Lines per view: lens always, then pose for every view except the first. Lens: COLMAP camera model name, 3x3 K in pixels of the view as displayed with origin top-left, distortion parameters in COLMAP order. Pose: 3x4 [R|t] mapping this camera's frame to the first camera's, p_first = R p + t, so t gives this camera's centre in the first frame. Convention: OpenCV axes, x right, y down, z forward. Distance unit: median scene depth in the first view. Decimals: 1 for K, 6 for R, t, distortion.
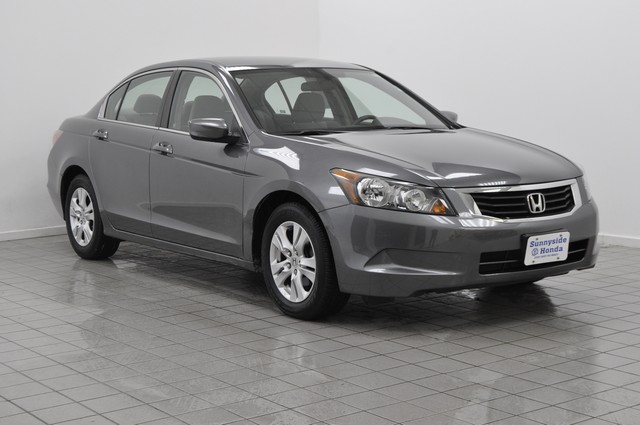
lens RADIAL K [[1103.8, 0, 320.0], [0, 1103.8, 212.5], [0, 0, 1]] dist [-0.003731, -0.025262]
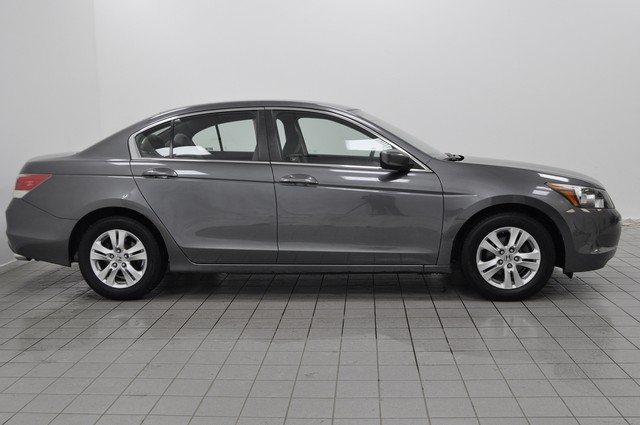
lens RADIAL K [[650.2, 0, 320.7], [0, 650.2, 229.7], [0, 0, 1]] dist [-0.061959, -0.001775]
pose [[0.655890, -0.118396, 0.745514, -0.715387], [0.097141, 0.992650, 0.072181, -0.062834], [-0.748580, 0.025077, 0.662570, 0.661021]]
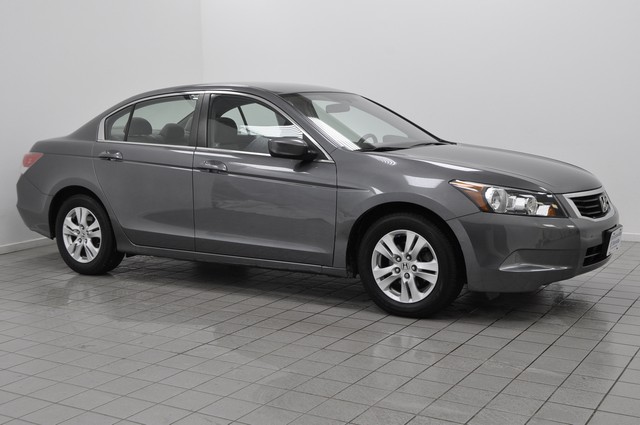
lens RADIAL K [[818.7, 0, 320.0], [0, 818.7, 212.5], [0, 0, 1]] dist [-0.030635, -0.035112]
pose [[0.929718, -0.042229, 0.365842, -0.393344], [0.042543, 0.999069, 0.007207, -0.018073], [-0.365806, 0.008864, 0.930649, 0.274702]]
